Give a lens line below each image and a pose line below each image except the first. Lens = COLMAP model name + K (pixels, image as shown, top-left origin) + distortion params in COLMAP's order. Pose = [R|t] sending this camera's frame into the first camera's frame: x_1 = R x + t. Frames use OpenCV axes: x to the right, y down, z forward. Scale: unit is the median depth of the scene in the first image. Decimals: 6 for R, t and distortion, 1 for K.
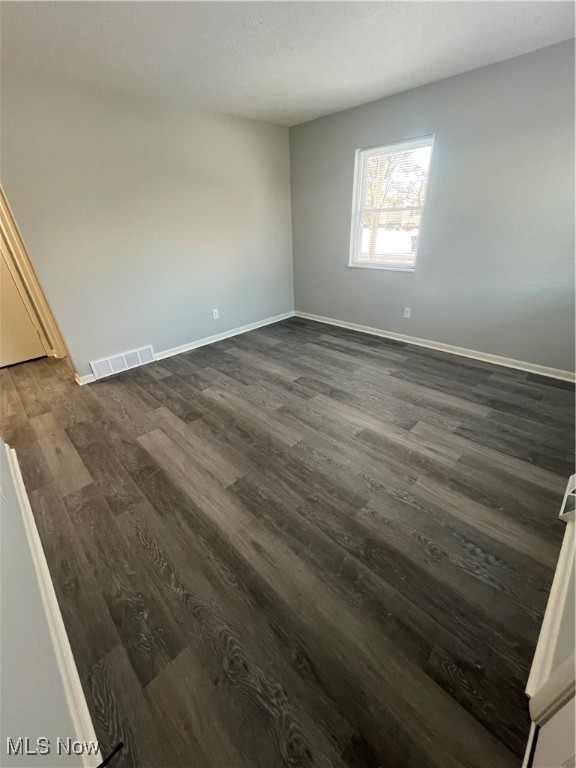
lens RADIAL K [[305.9, 0, 286.5], [0, 305.9, 385.7], [0, 0, 1]] dist [-0.003127, -0.000600]
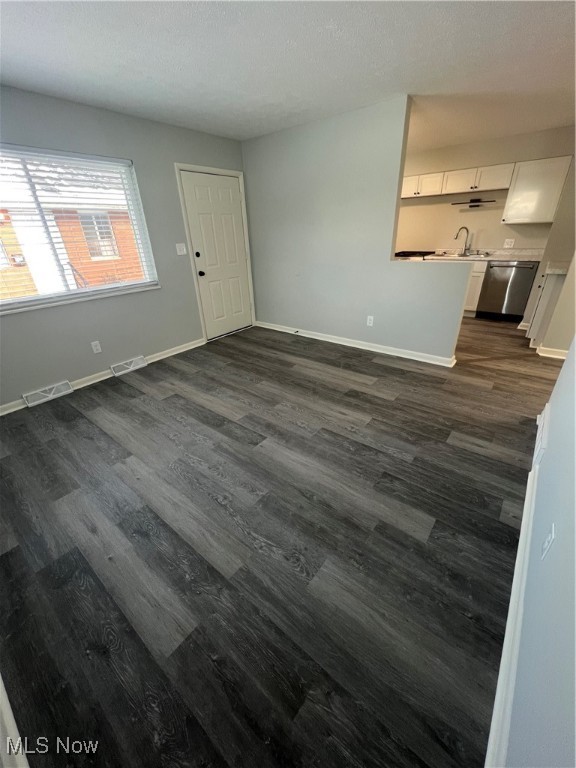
lens RADIAL K [[305.9, 0, 285.0], [0, 305.9, 382.0], [0, 0, 1]] dist [-0.003127, -0.000600]
pose [[-0.990933, 0.116504, -0.066920, 0.010570], [0.011513, 0.569881, 0.821647, -0.756759], [0.133862, 0.813427, -0.566055, 1.387484]]
